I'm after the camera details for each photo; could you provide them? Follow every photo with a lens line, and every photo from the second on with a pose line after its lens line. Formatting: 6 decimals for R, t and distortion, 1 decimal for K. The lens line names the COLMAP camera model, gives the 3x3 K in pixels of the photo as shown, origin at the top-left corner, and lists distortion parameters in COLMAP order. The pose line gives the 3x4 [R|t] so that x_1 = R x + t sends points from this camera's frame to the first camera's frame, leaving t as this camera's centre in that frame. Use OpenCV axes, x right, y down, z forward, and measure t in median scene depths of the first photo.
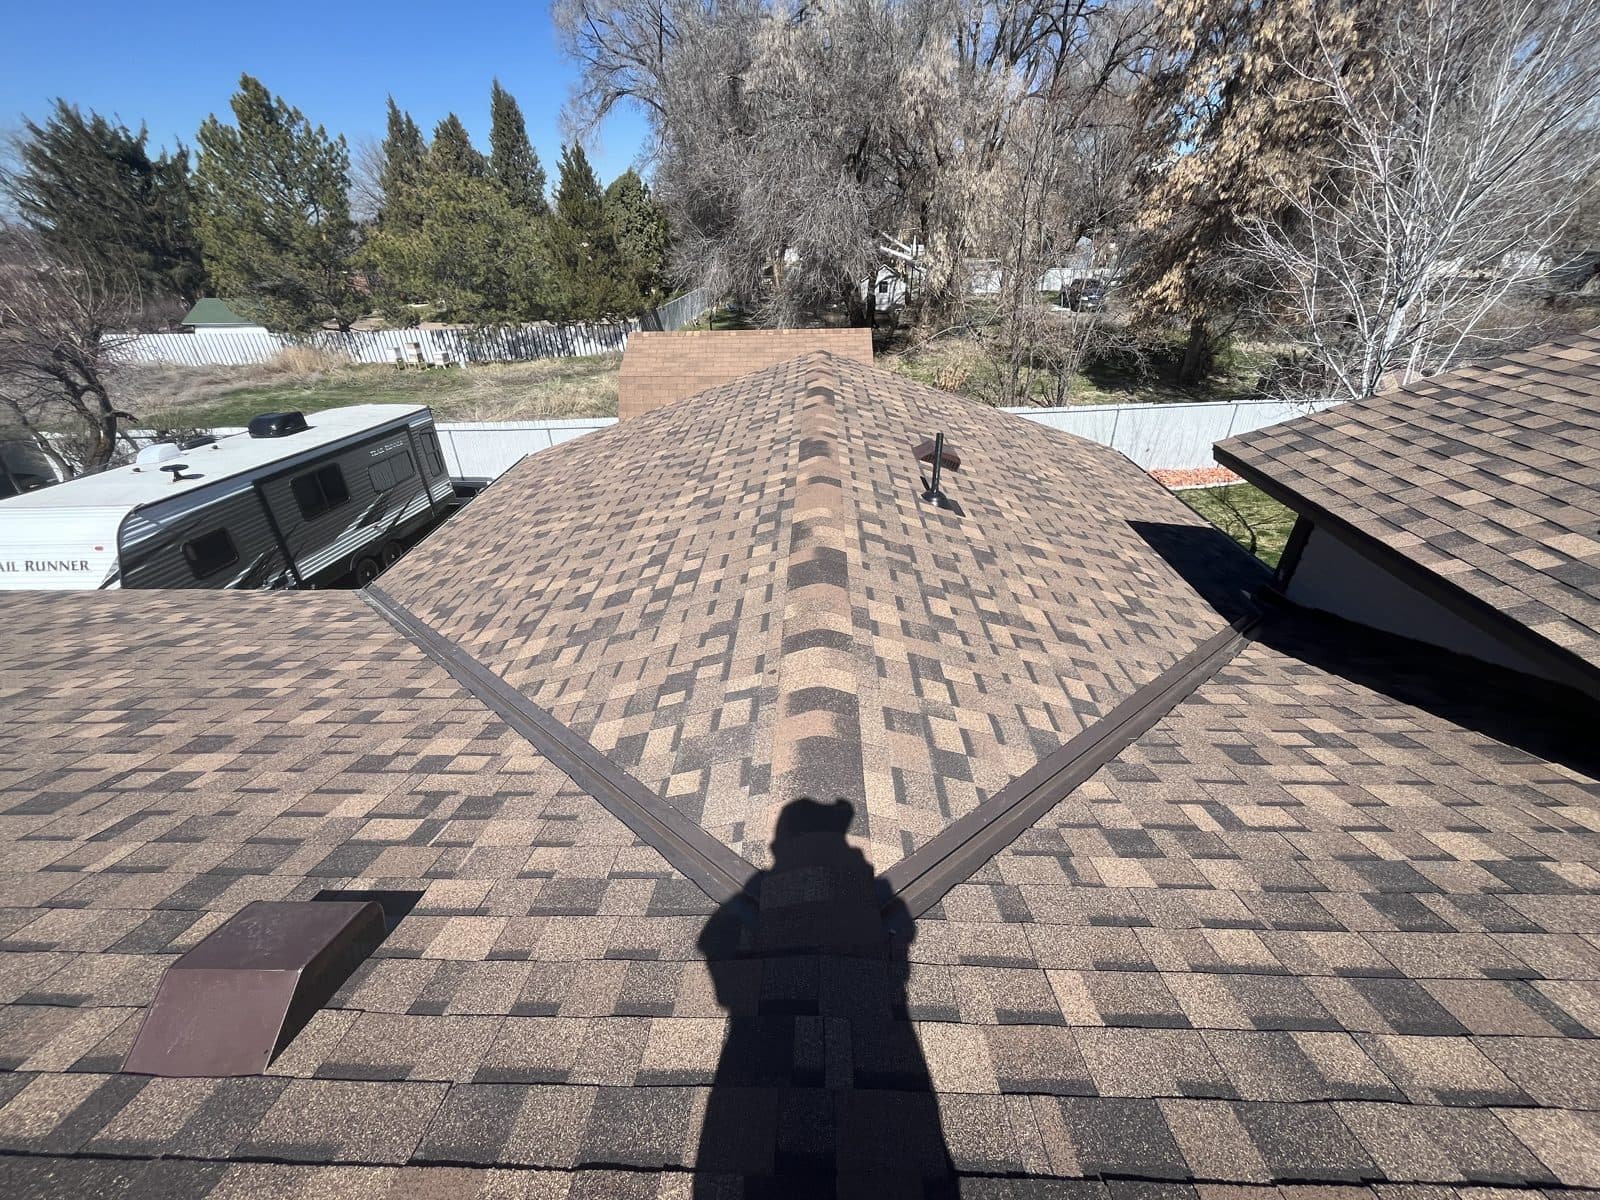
lens RADIAL K [[655.3, 0, 796.8], [0, 655.3, 600.5], [0, 0, 1]] dist [-0.002151, 0.000155]
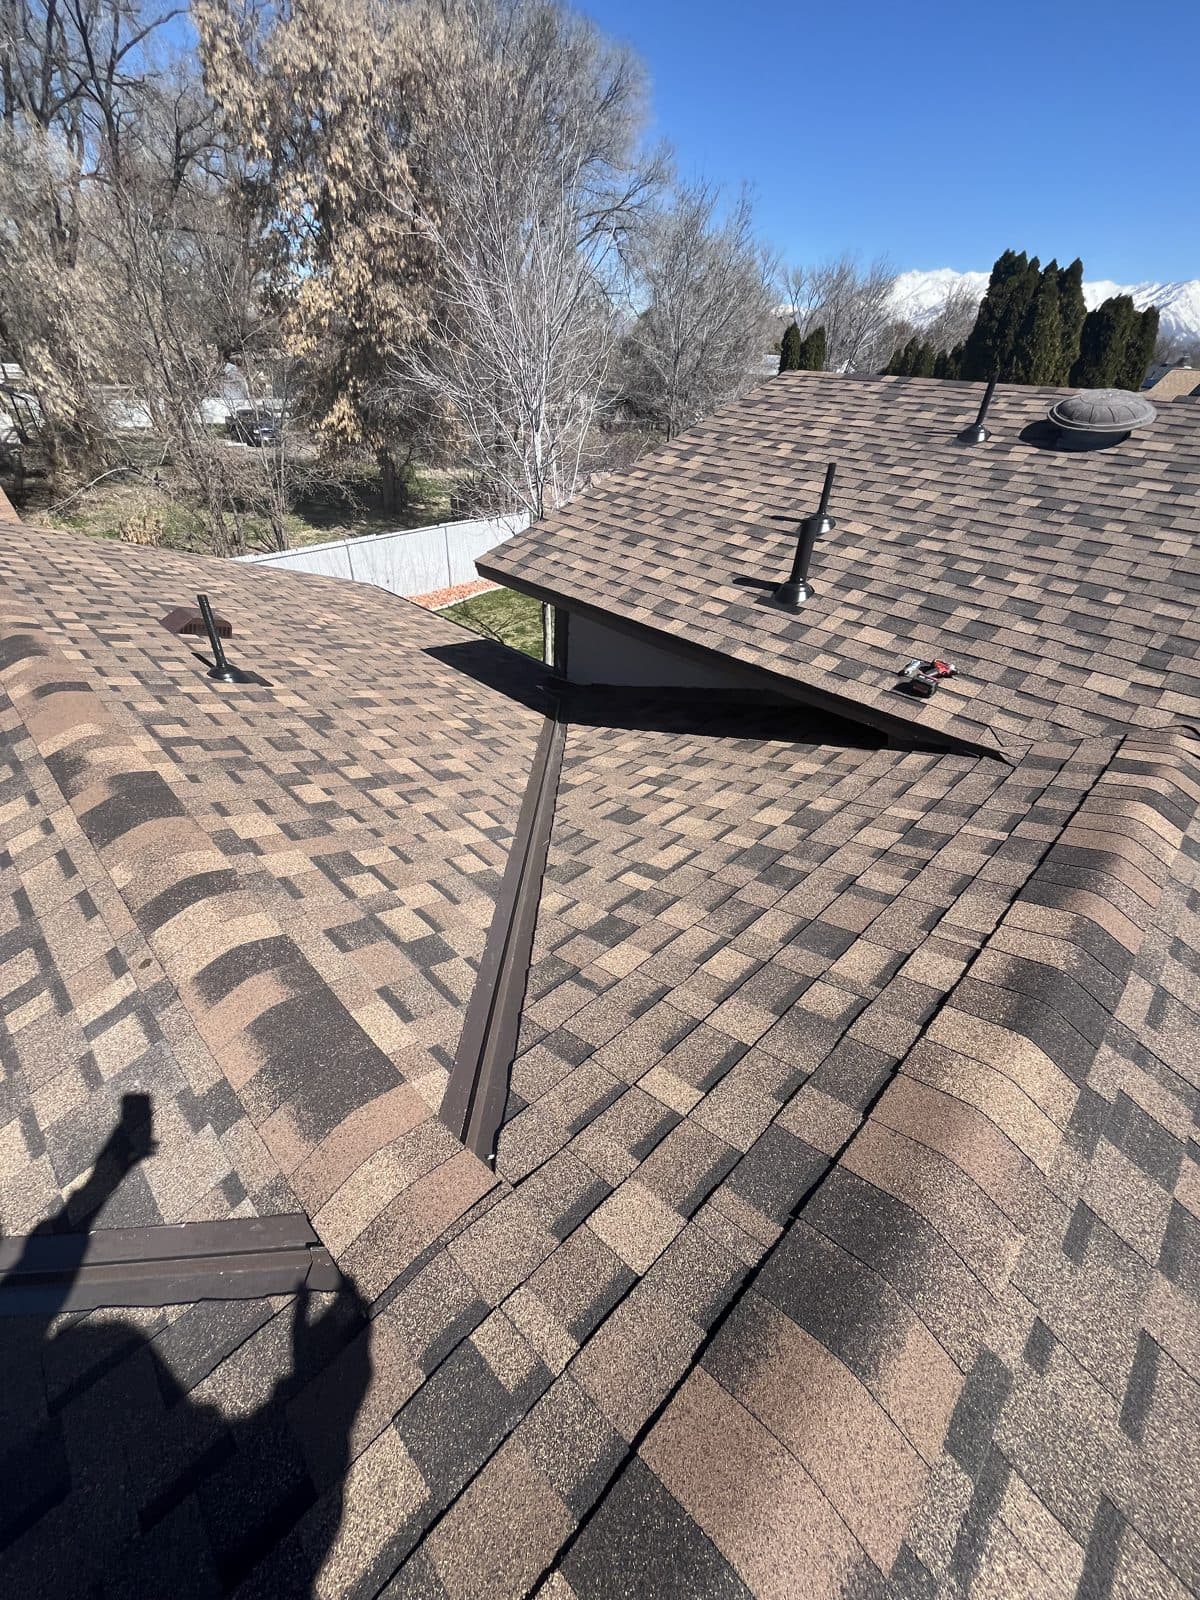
lens RADIAL K [[655.3, 0, 600.5], [0, 655.3, 801.4], [0, 0, 1]] dist [-0.002151, 0.000155]
pose [[0.686629, -0.368905, 0.626458, -0.059067], [0.316889, 0.927396, 0.198793, -0.029008], [-0.654310, 0.062021, 0.753678, 0.101341]]
